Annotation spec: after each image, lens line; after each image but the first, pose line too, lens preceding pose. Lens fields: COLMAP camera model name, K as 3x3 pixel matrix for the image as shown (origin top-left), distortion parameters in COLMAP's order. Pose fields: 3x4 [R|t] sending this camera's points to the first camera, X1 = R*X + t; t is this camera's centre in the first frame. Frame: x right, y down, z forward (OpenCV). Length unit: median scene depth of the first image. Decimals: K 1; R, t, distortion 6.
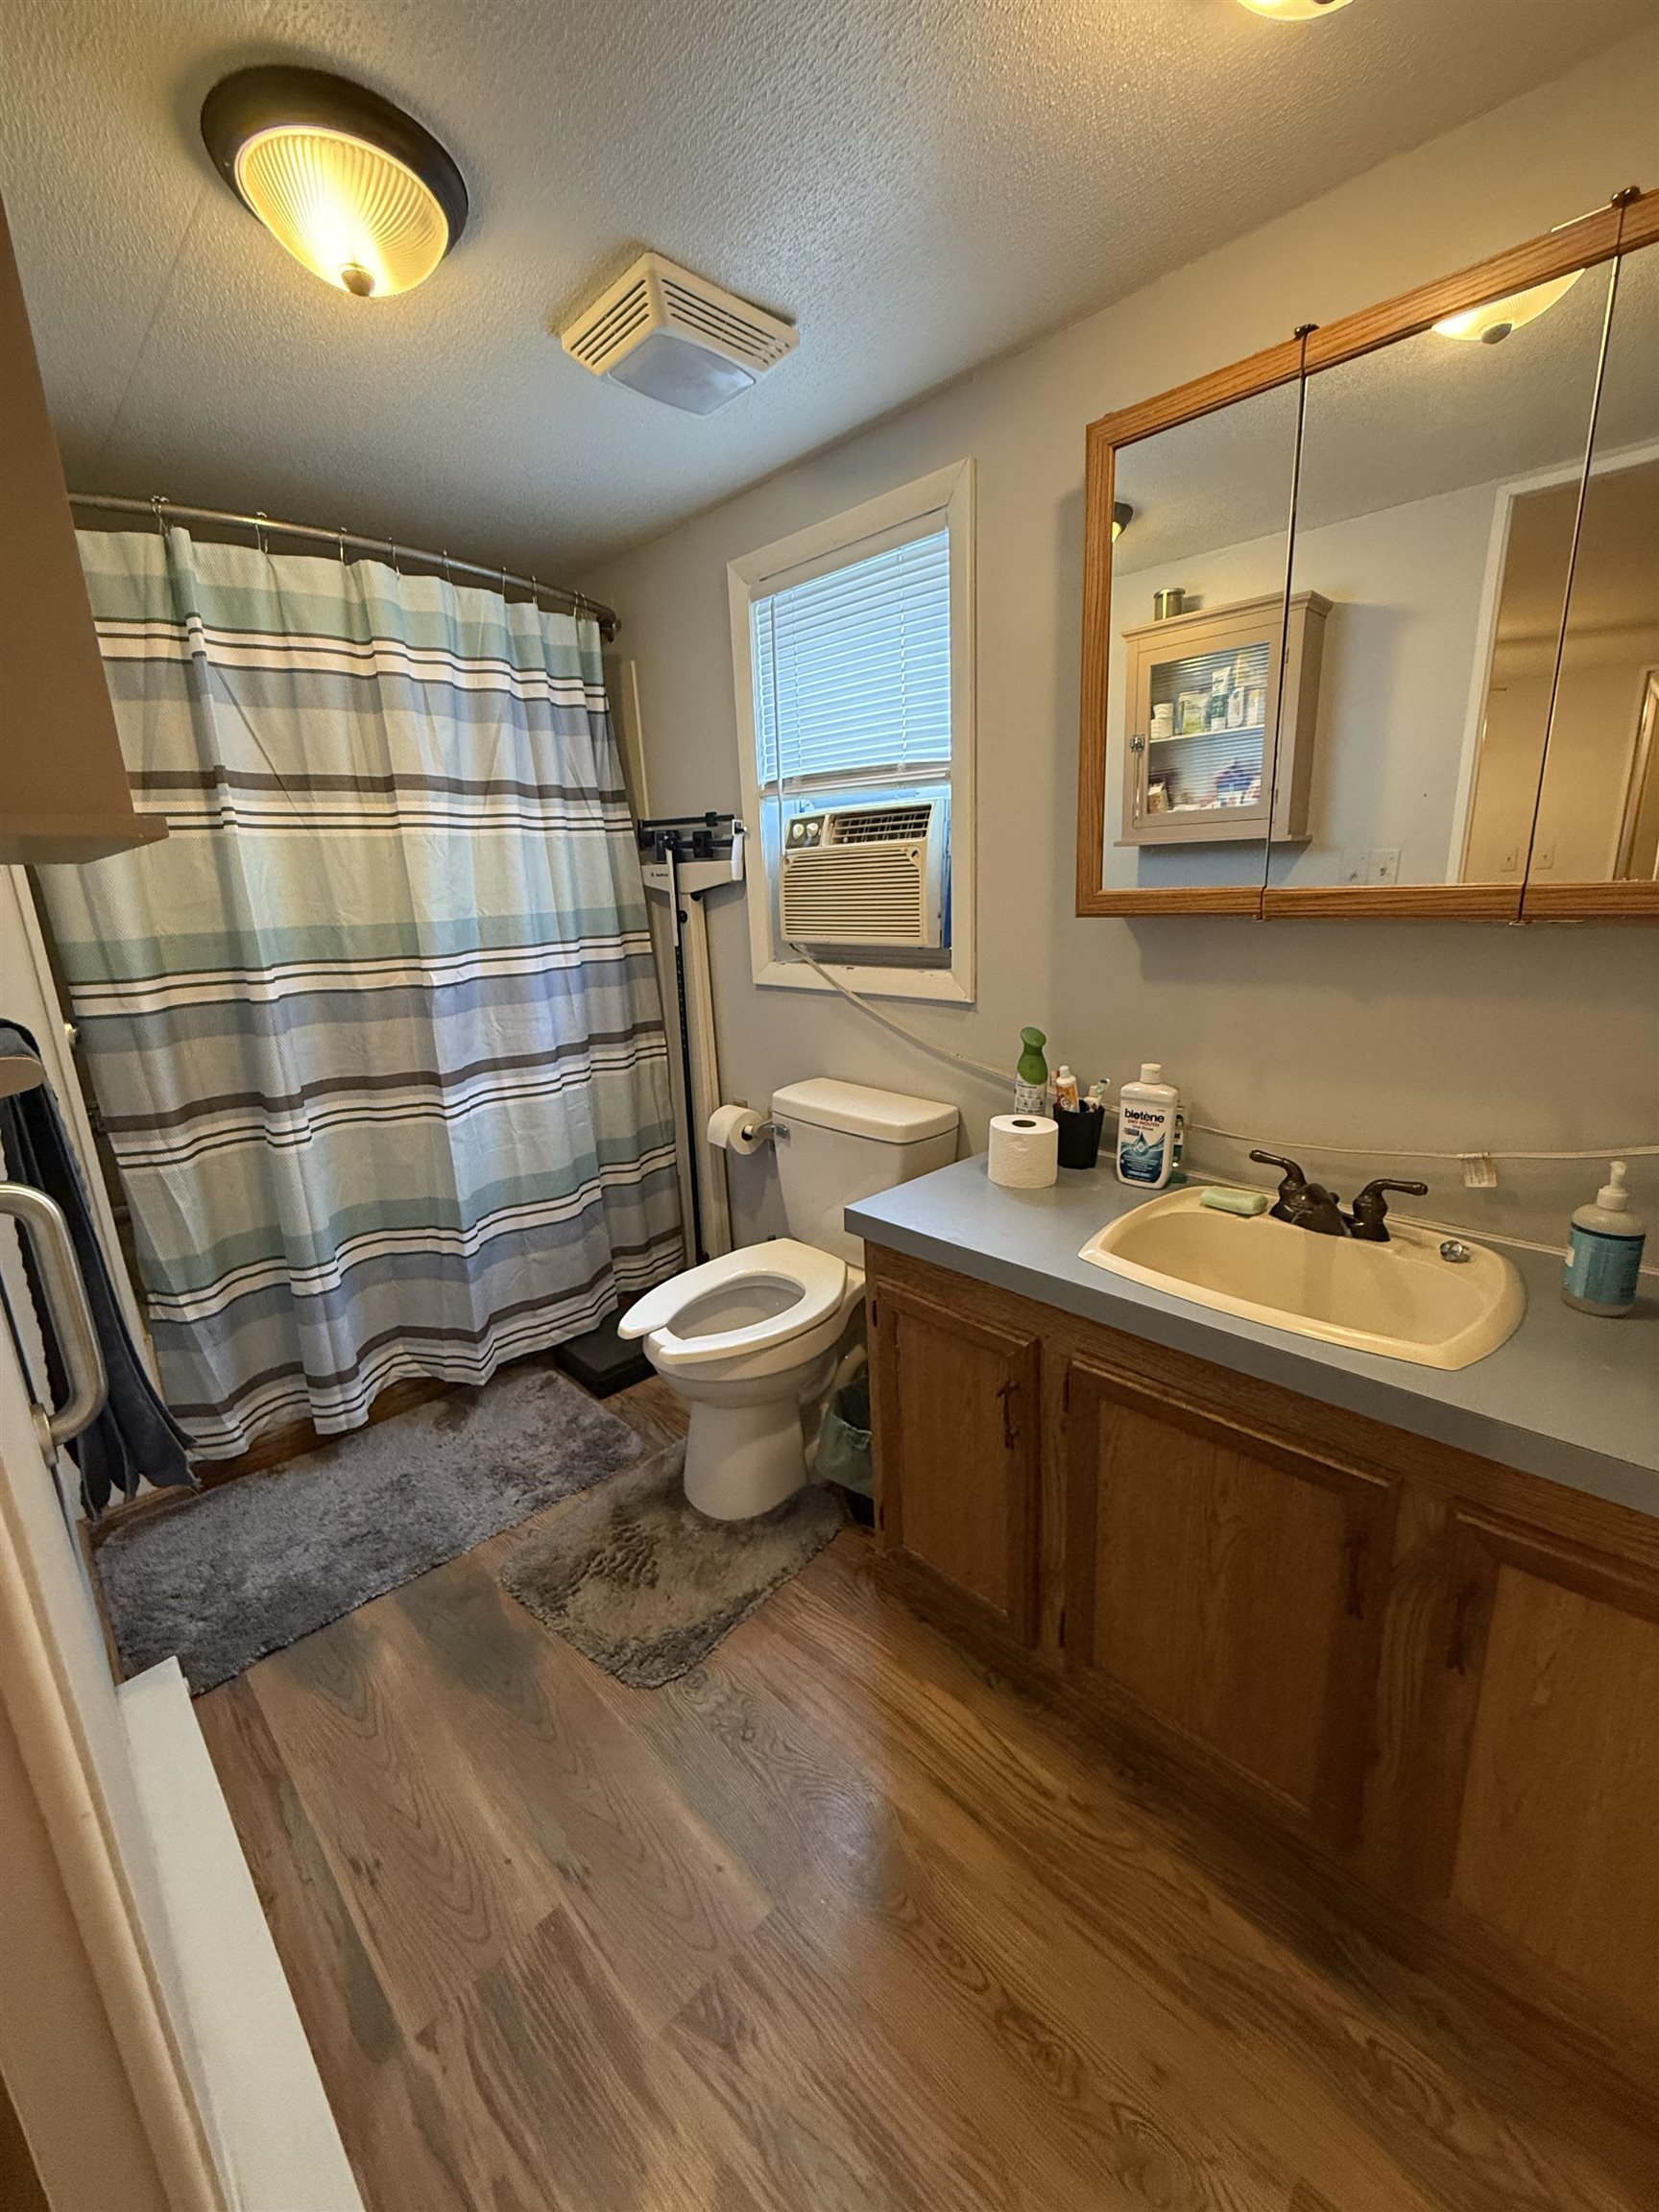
lens RADIAL K [[881.0, 0, 829.5], [0, 881.0, 1106.0], [0, 0, 1]] dist [0.001483, 0.000155]
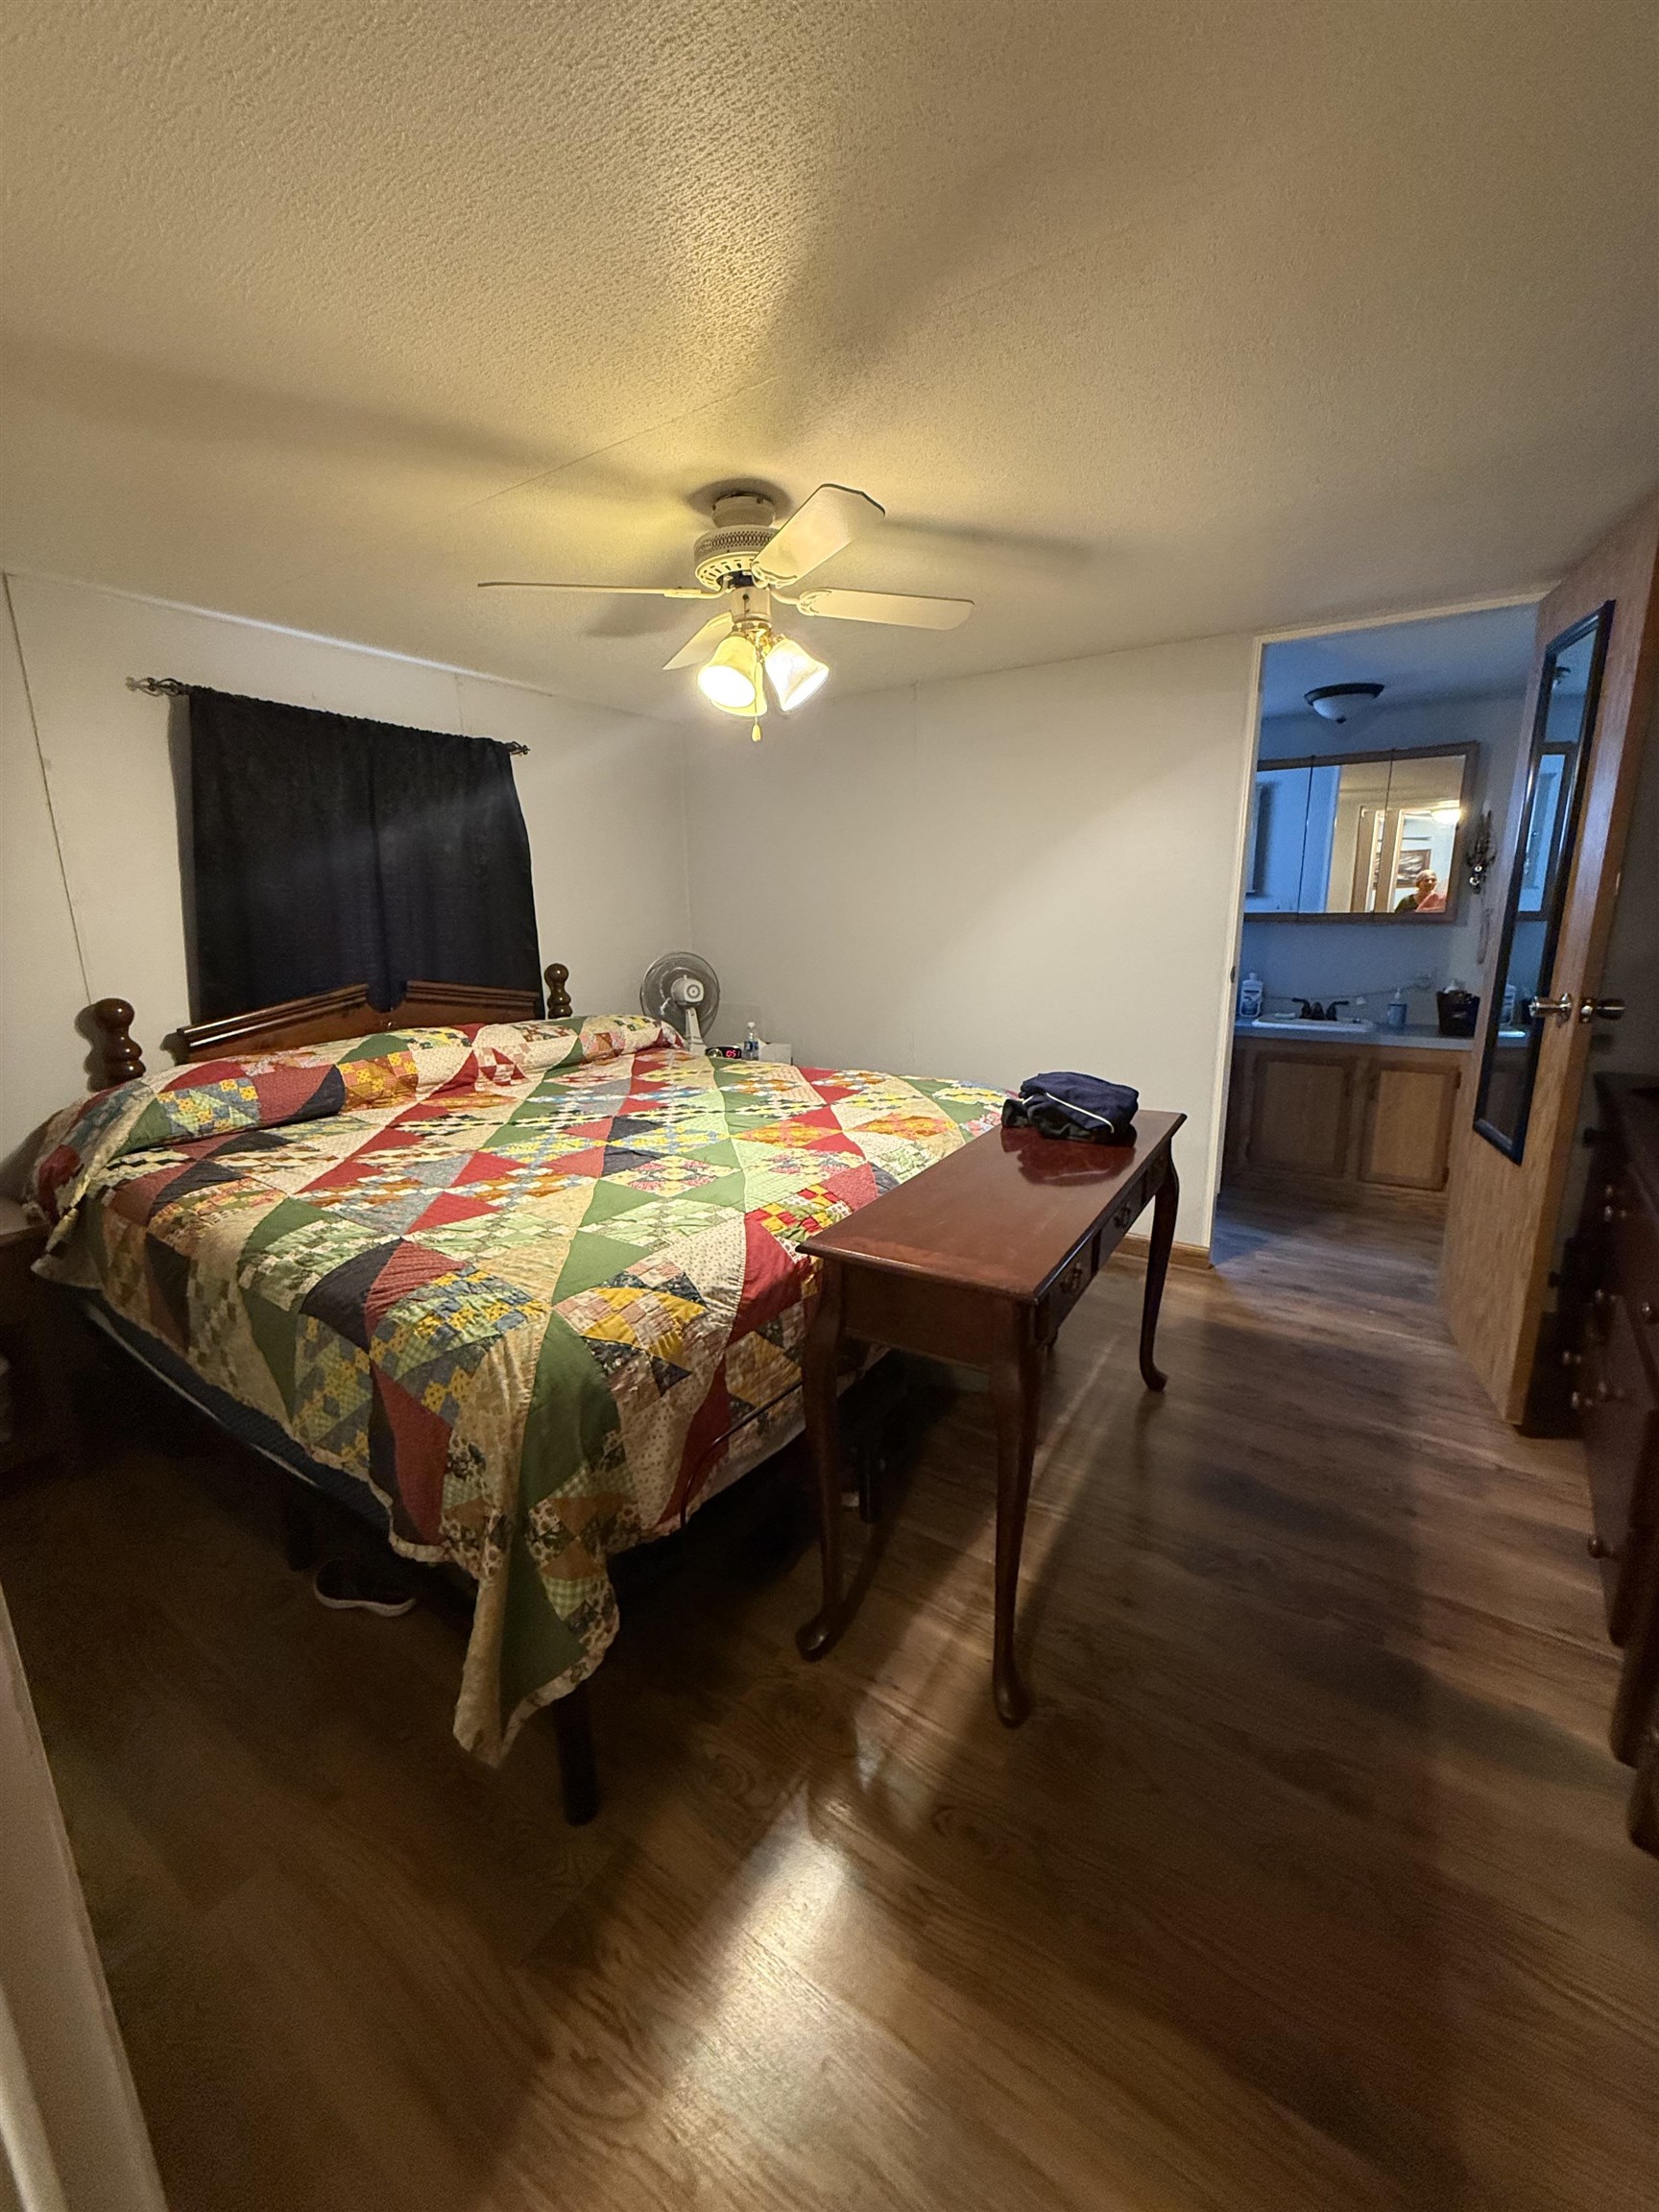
lens RADIAL K [[881.0, 0, 829.5], [0, 881.0, 1106.0], [0, 0, 1]] dist [0.001483, 0.000155]
pose [[0.983223, -0.025501, 0.180617, -1.962189], [0.030487, 0.999225, -0.024884, 0.538709], [-0.179842, 0.029973, 0.983239, -2.014951]]
